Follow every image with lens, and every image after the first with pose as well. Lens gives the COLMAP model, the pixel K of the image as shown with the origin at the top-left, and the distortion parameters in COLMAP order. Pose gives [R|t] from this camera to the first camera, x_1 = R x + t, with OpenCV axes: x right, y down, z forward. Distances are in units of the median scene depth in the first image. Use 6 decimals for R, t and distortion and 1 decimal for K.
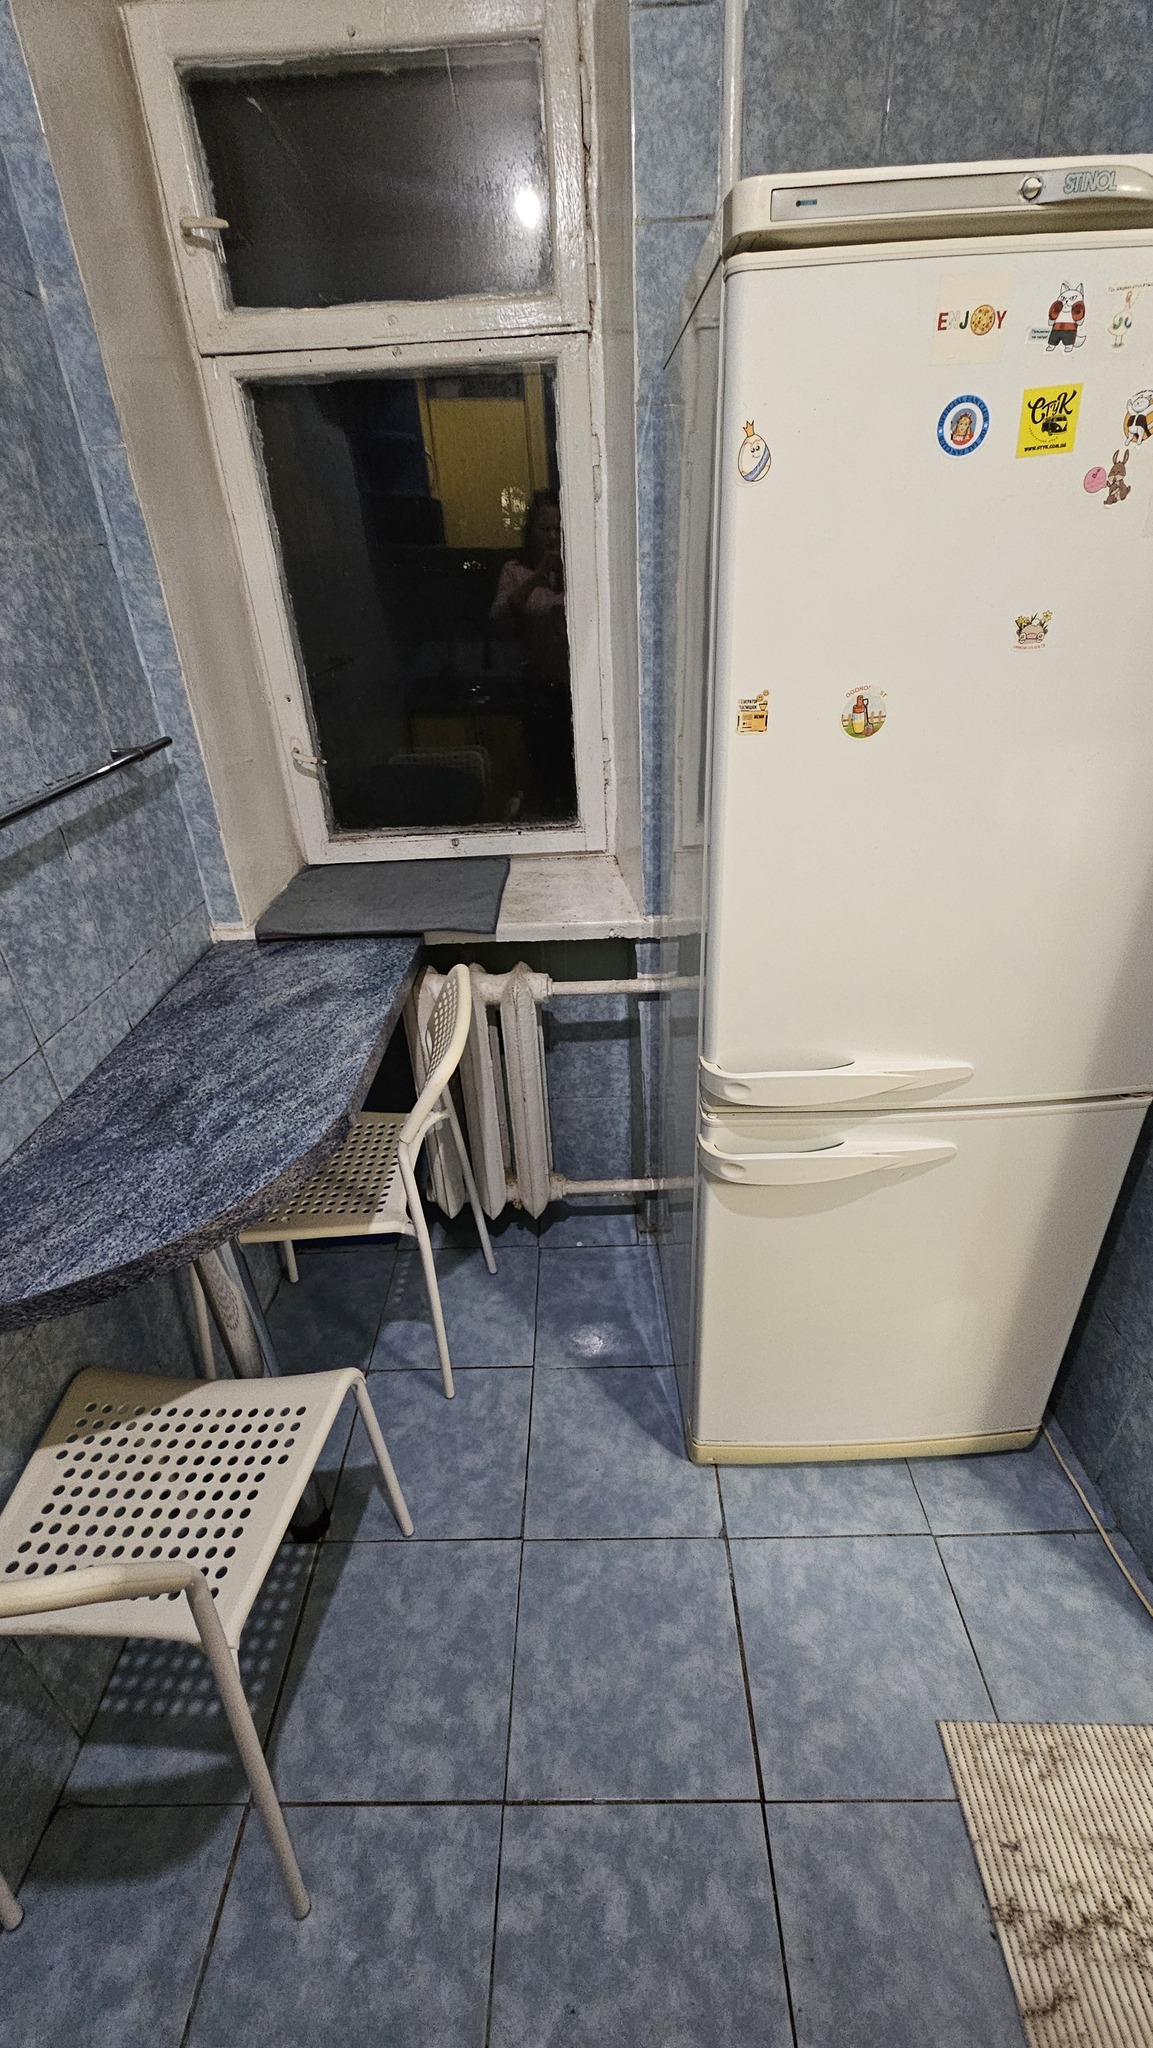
lens RADIAL K [[850.3, 0, 595.1], [0, 850.3, 1010.4], [0, 0, 1]] dist [0.002042, 0.000483]
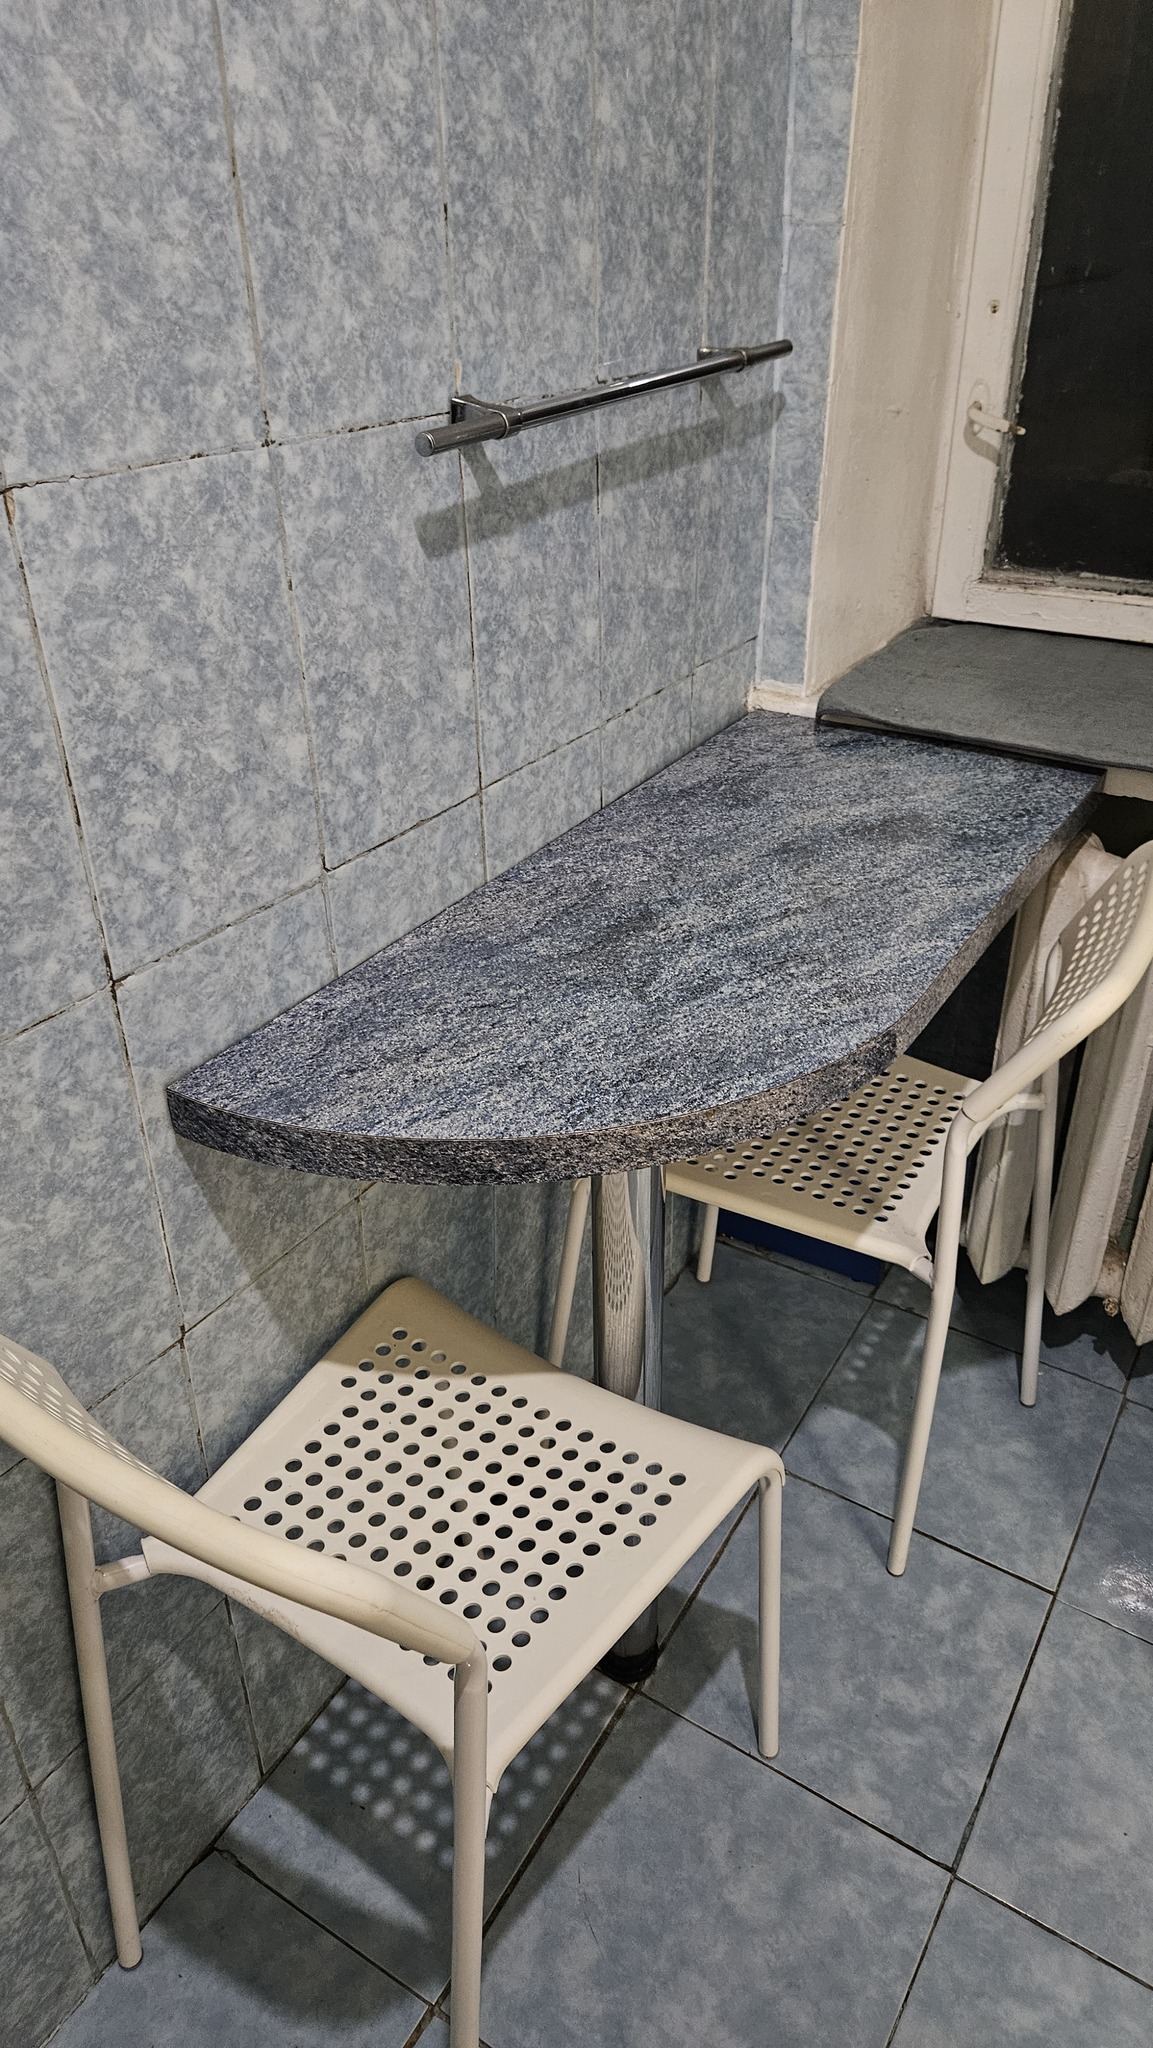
lens RADIAL K [[1376.5, 0, 600.1], [0, 1376.5, 1036.3], [0, 0, 1]] dist [0.082632, -0.069780]
pose [[0.855365, 0.305266, -0.418525, -0.069263], [-0.277086, 0.952247, 0.128256, 0.056424], [0.437691, 0.006261, 0.899104, 0.085313]]
